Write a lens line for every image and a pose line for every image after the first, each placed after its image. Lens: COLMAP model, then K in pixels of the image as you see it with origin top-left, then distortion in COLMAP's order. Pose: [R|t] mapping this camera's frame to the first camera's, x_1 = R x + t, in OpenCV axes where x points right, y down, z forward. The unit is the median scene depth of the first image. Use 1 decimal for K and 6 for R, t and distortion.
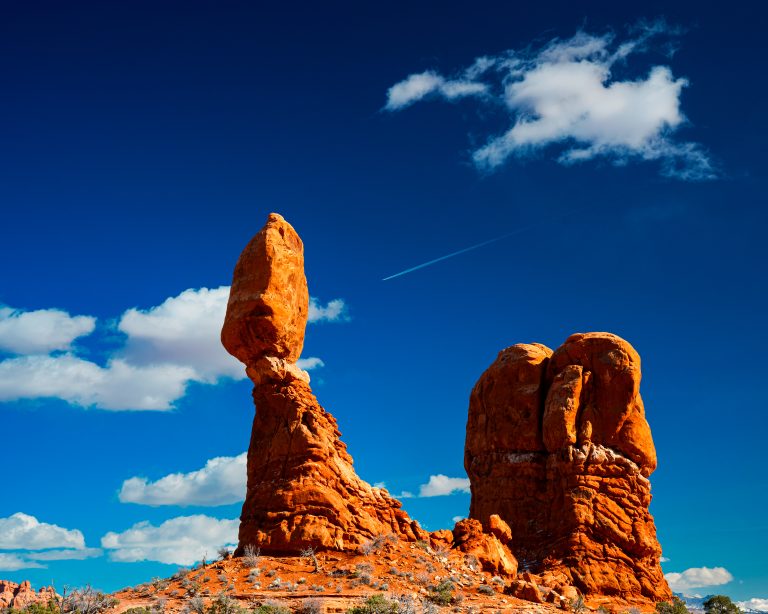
lens RADIAL K [[1222.3, 0, 384.6], [0, 1222.3, 306.3], [0, 0, 1]] dist [-0.000636, 0.000000]
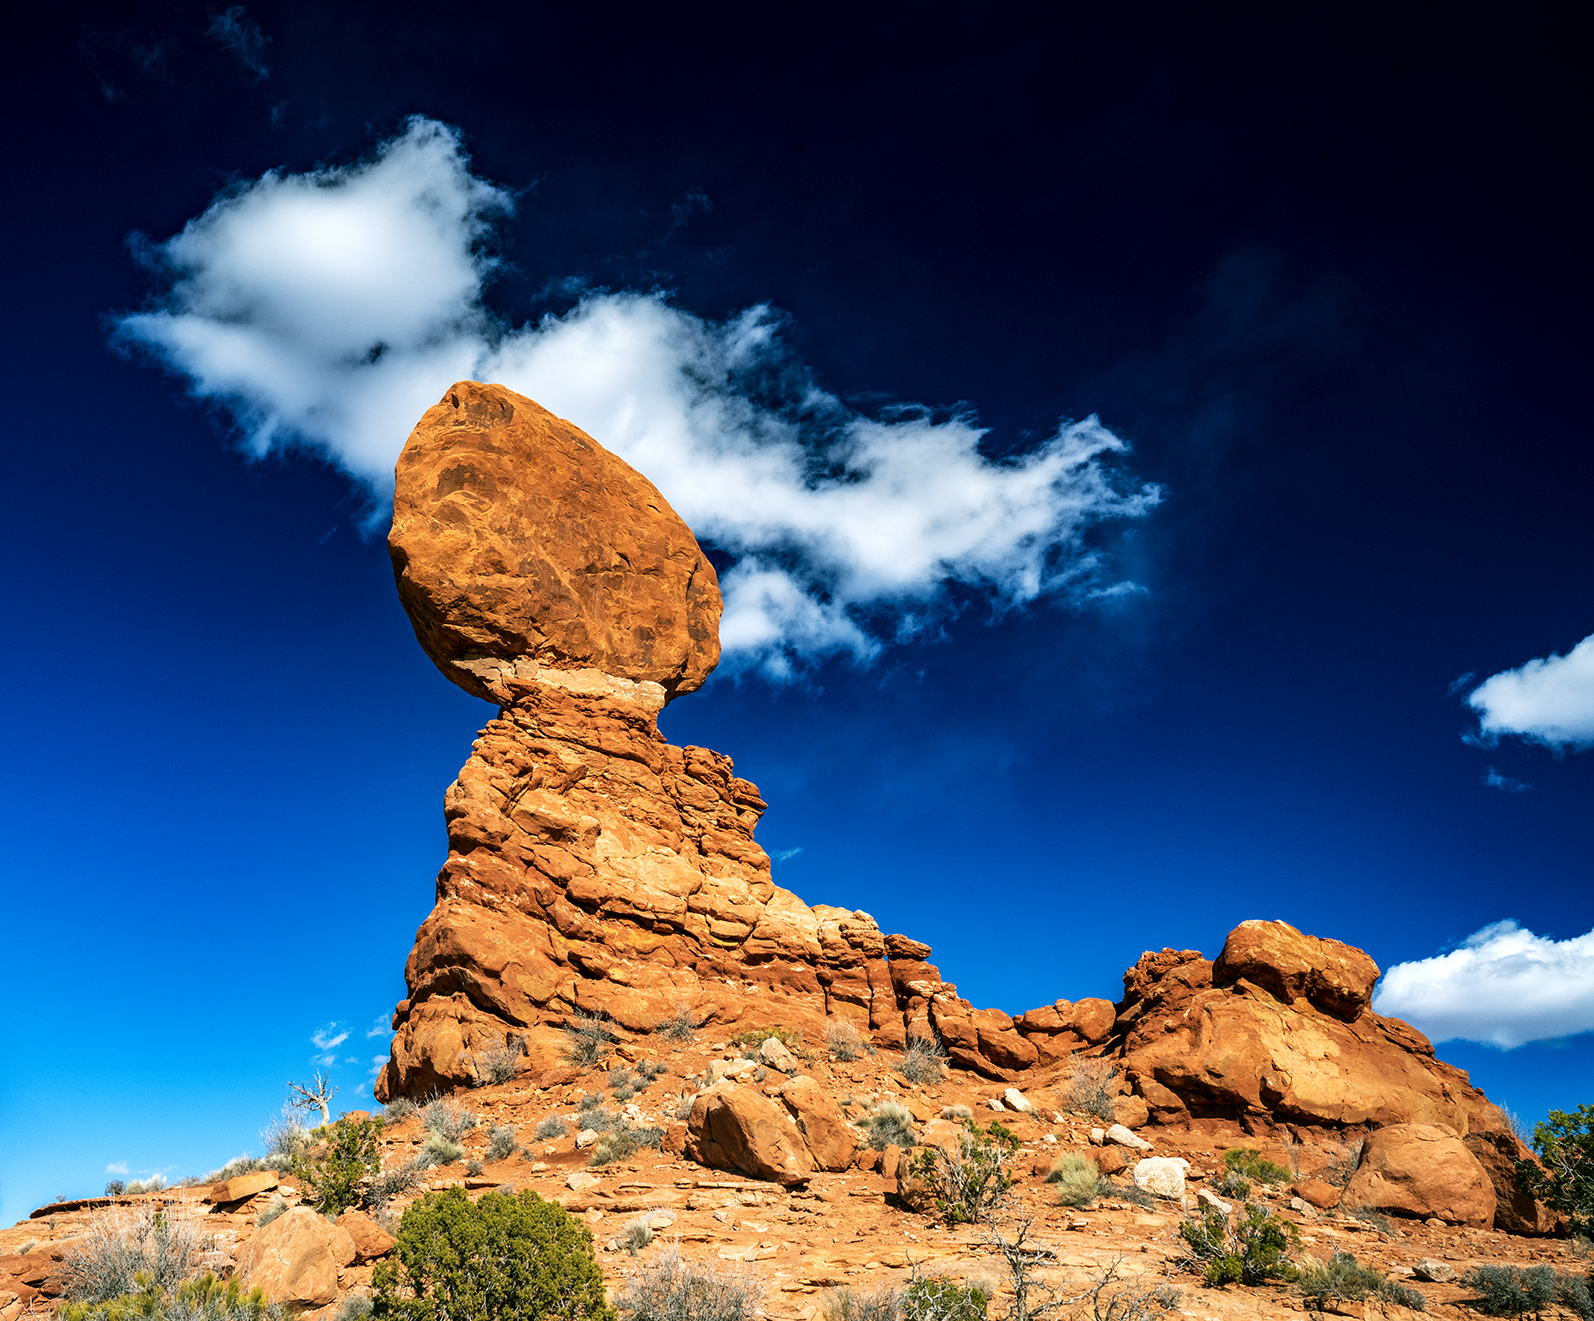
lens RADIAL K [[1298.5, 0, 671.1], [0, 1298.5, 670.3], [0, 0, 1]] dist [-0.003970, -0.002493]
pose [[0.599873, -0.378836, -0.704724, 0.257248], [0.193042, 0.923308, -0.332019, 0.199877], [0.776458, 0.063128, 0.626999, 0.726096]]
